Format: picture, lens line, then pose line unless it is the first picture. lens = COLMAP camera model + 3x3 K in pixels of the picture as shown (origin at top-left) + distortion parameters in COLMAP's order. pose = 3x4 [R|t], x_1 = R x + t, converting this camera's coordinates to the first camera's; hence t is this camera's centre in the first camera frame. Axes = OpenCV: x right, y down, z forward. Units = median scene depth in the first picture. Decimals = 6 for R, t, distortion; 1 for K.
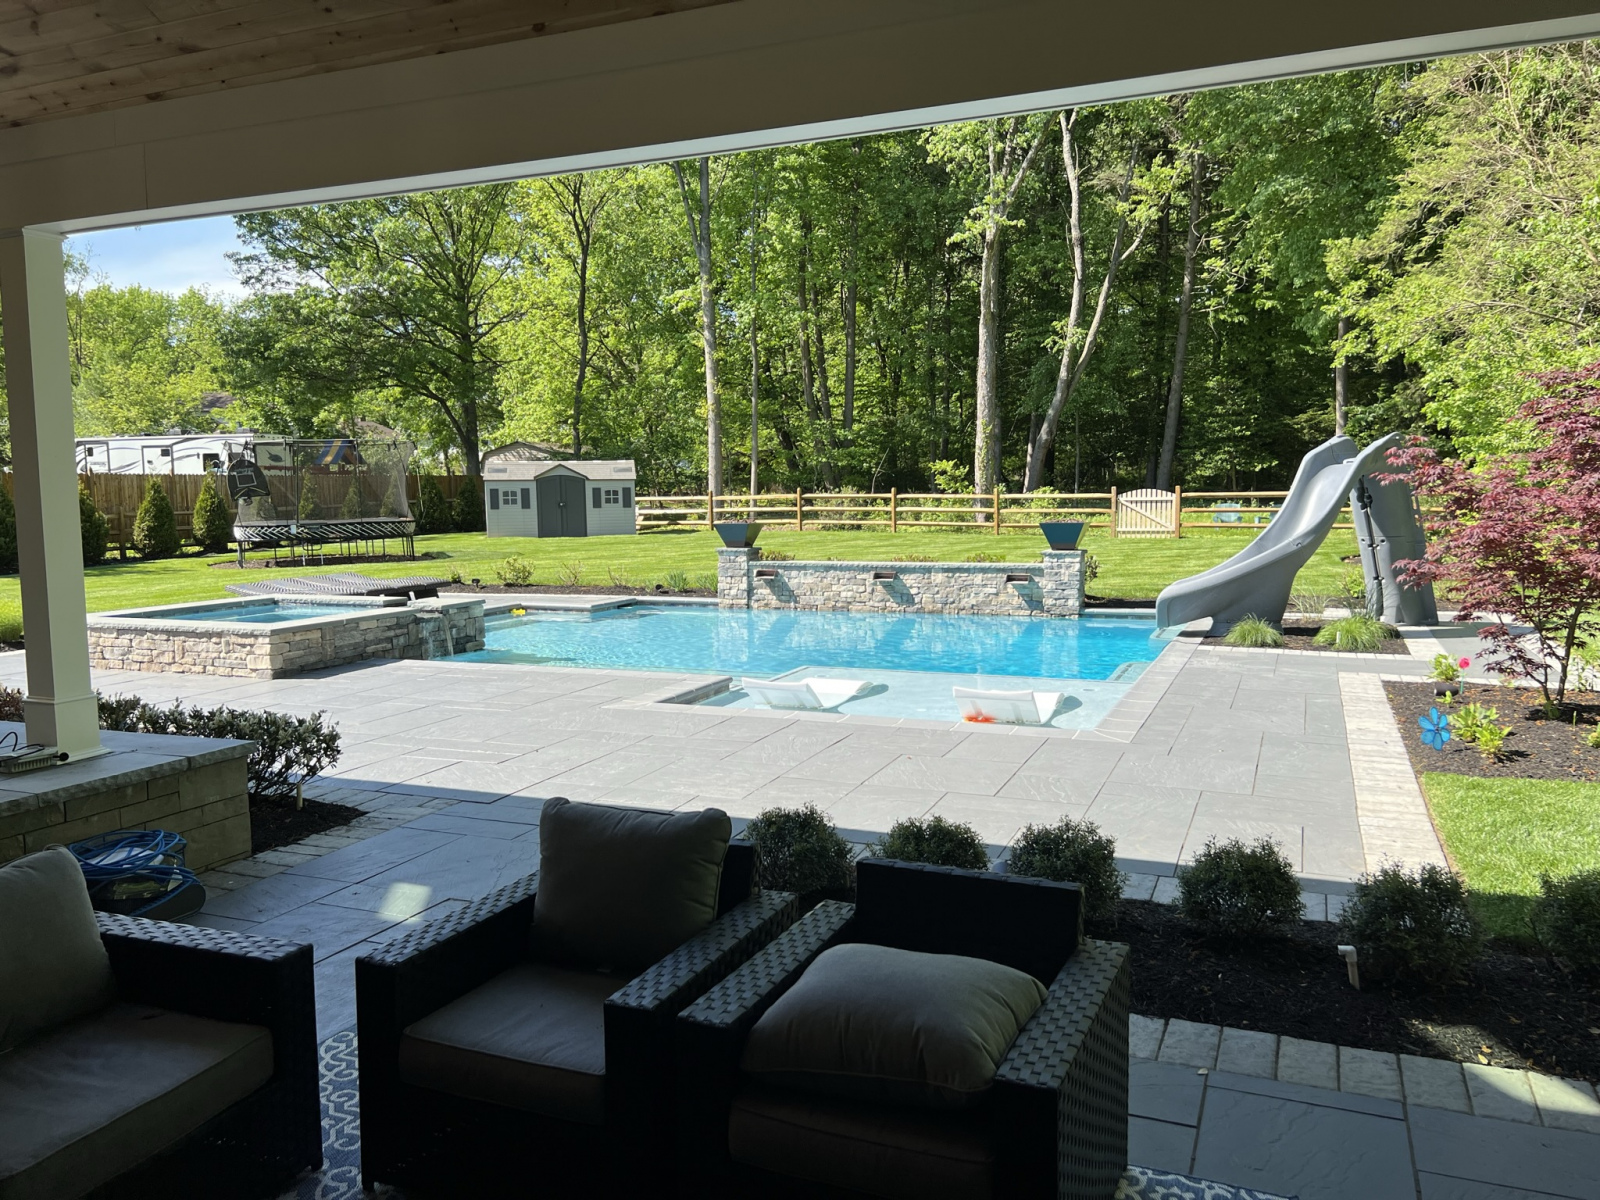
lens RADIAL K [[1199.8, 0, 803.4], [0, 1199.8, 605.7], [0, 0, 1]] dist [0.070375, -0.082112]
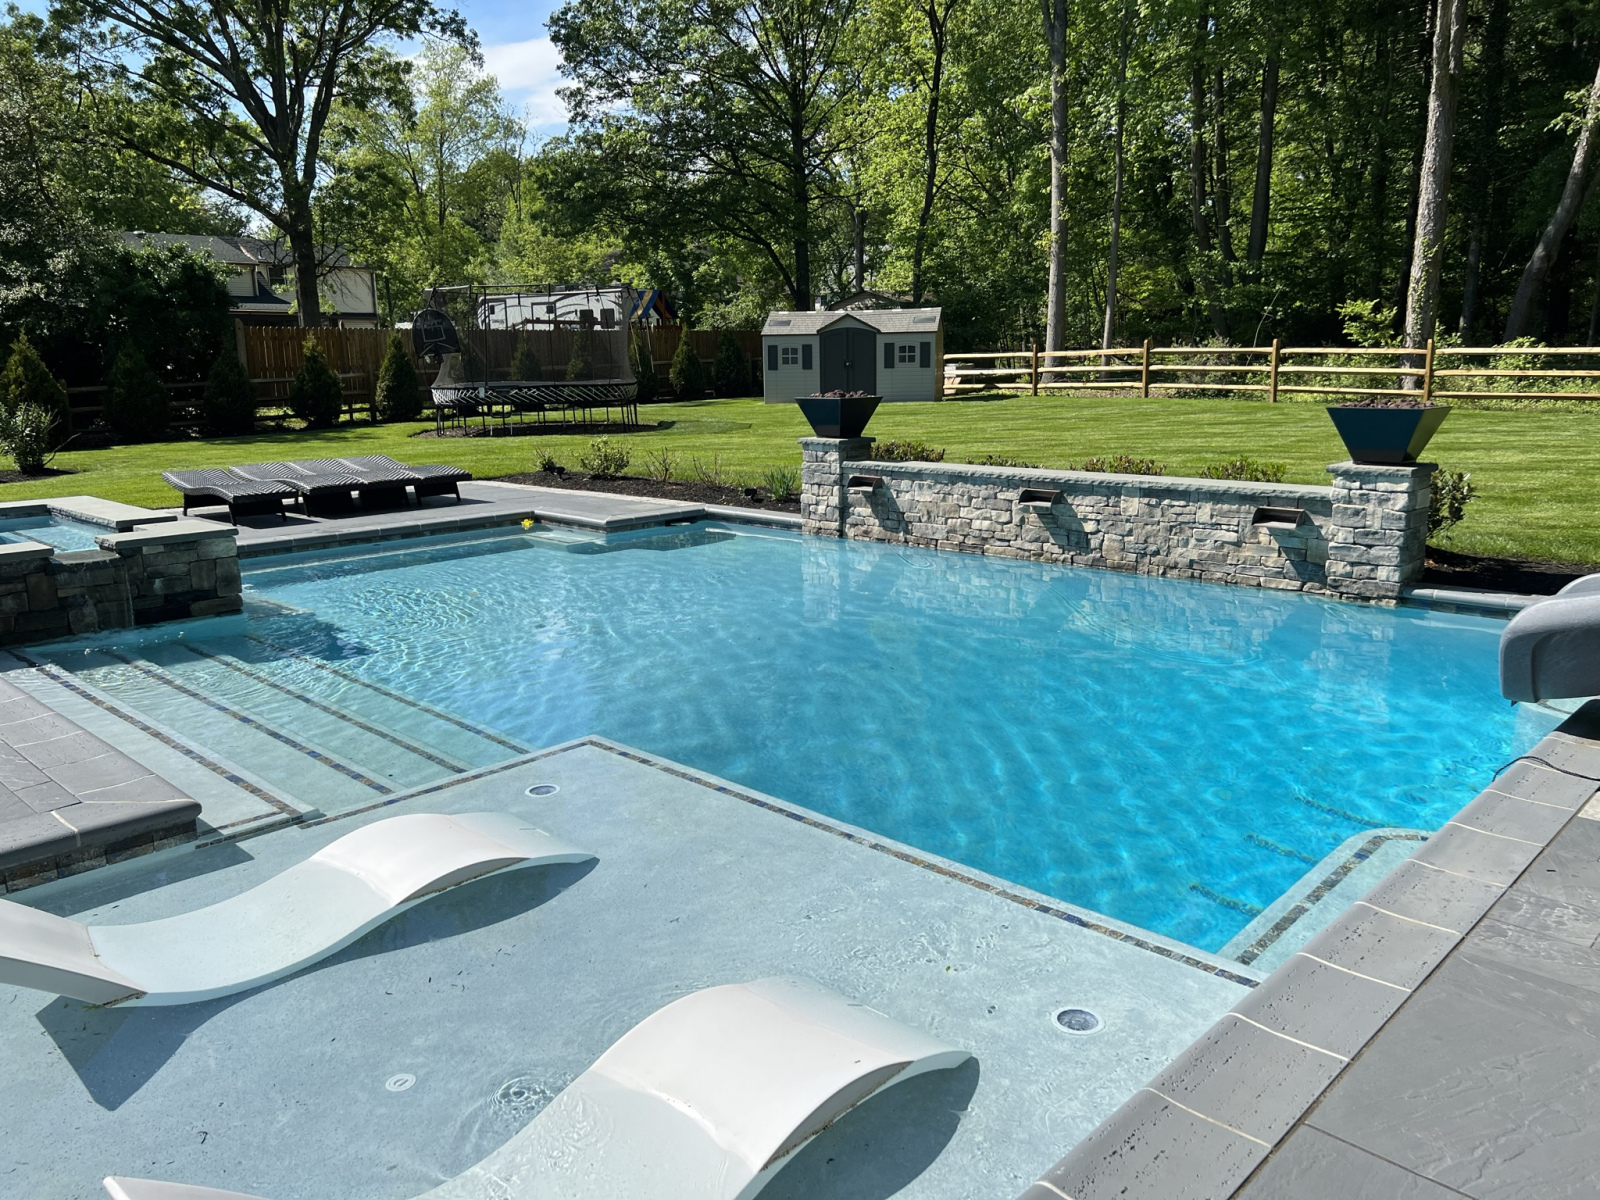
lens RADIAL K [[1199.8, 0, 808.3], [0, 1199.8, 593.0], [0, 0, 1]] dist [0.070375, -0.082112]
pose [[0.932356, 0.070559, -0.354588, 0.090780], [-0.032765, 0.993225, 0.111489, -0.021135], [0.360053, -0.092330, 0.928352, 0.233092]]
